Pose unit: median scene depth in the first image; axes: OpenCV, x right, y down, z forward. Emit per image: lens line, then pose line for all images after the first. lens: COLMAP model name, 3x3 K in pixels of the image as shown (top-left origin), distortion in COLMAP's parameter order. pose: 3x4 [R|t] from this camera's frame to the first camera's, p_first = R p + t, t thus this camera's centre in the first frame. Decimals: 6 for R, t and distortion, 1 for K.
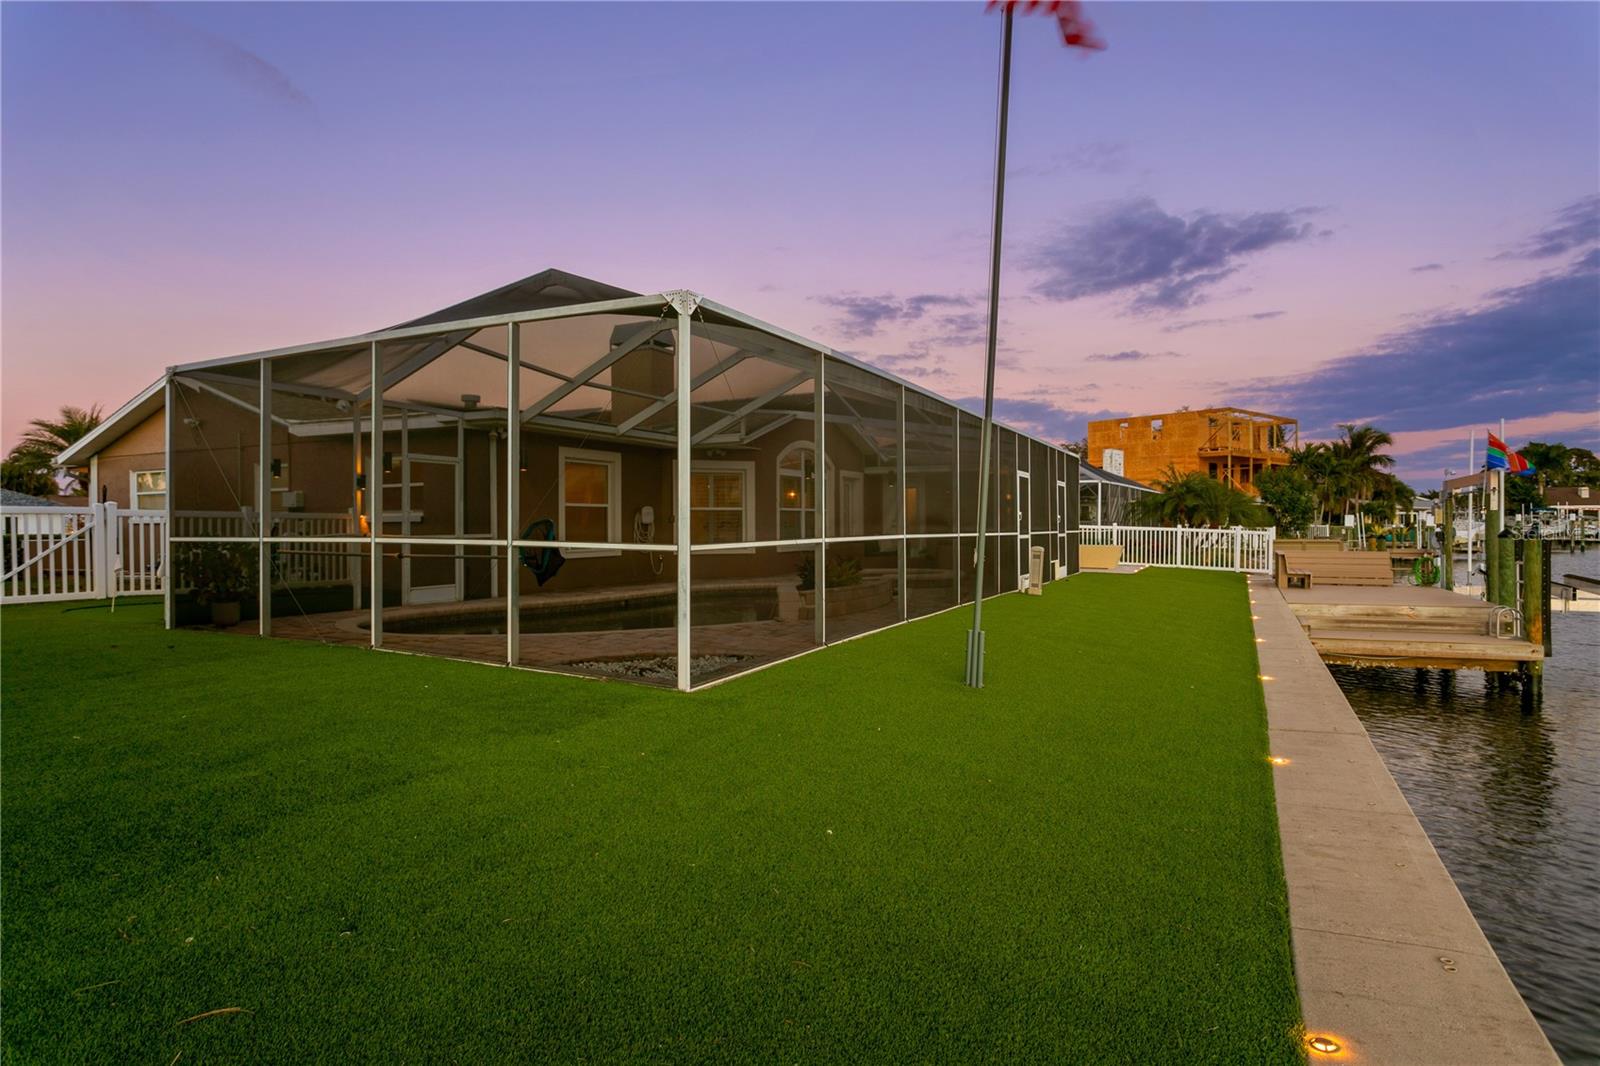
lens RADIAL K [[904.7, 0, 791.2], [0, 904.7, 523.4], [0, 0, 1]] dist [-0.010806, 0.002806]
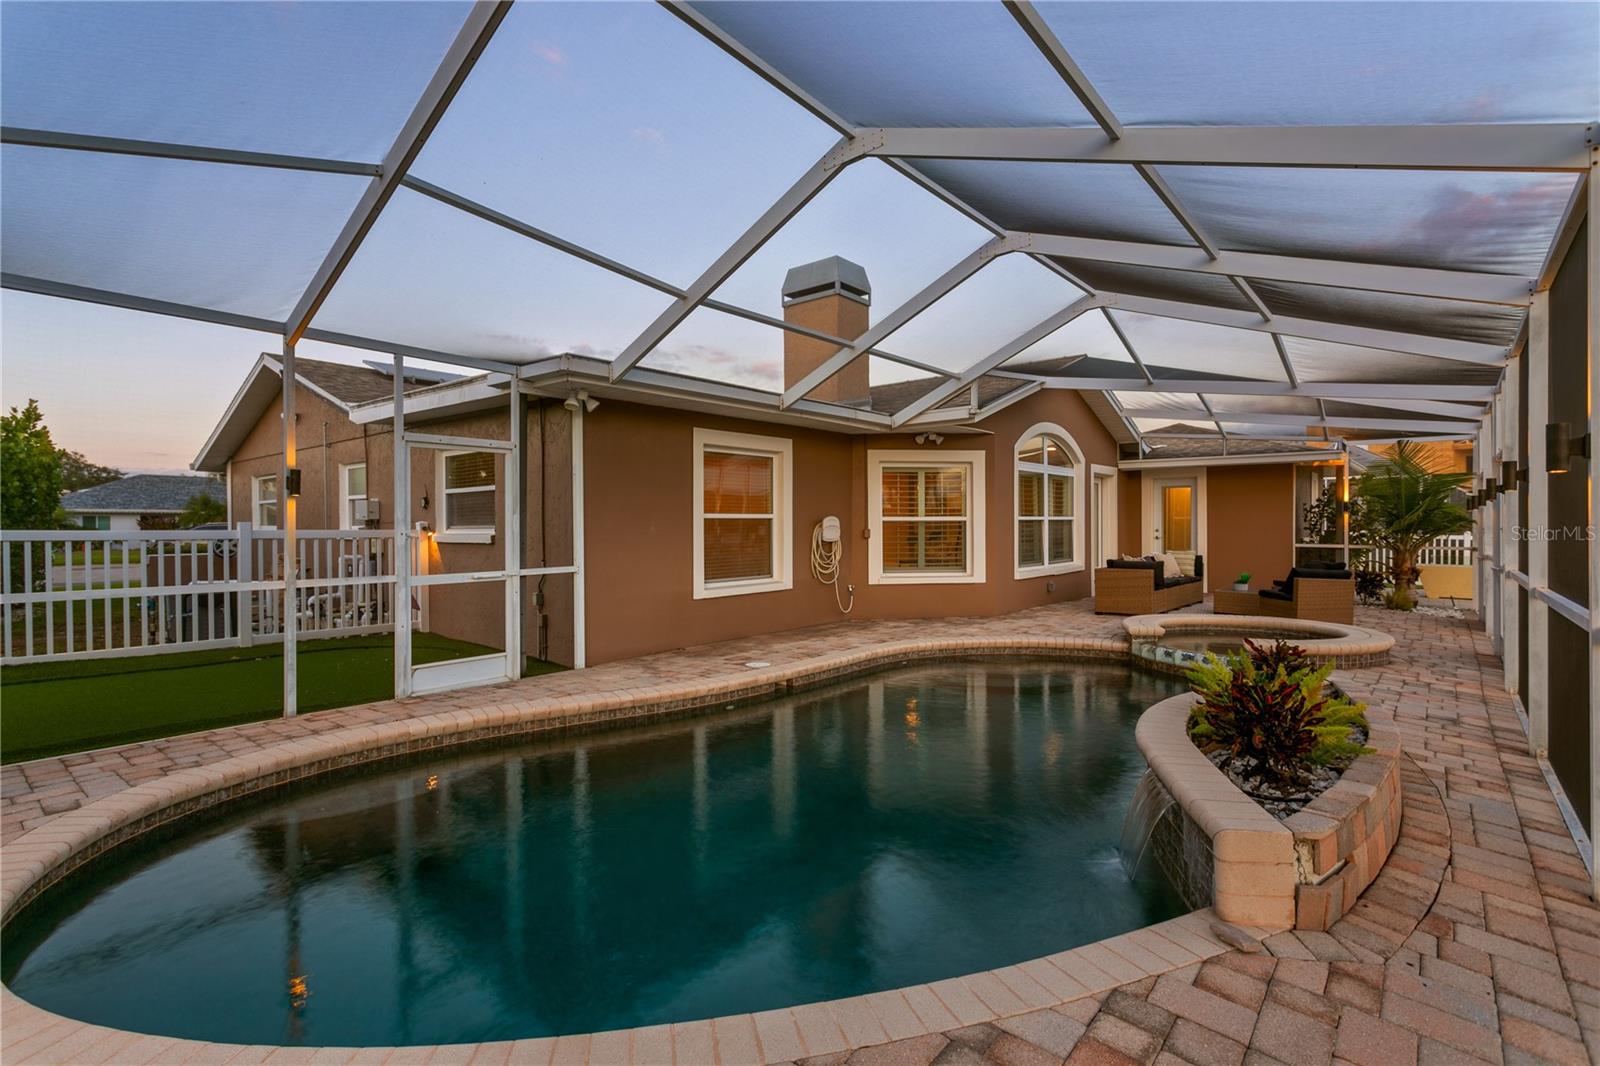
lens RADIAL K [[783.5, 0, 795.1], [0, 783.5, 524.9], [0, 0, 1]] dist [-0.000917, 0.000006]
pose [[0.973989, -0.000020, -0.226597, -0.050198], [0.001059, 0.999989, 0.004462, -0.015368], [0.226595, -0.004586, 0.973978, 0.413143]]
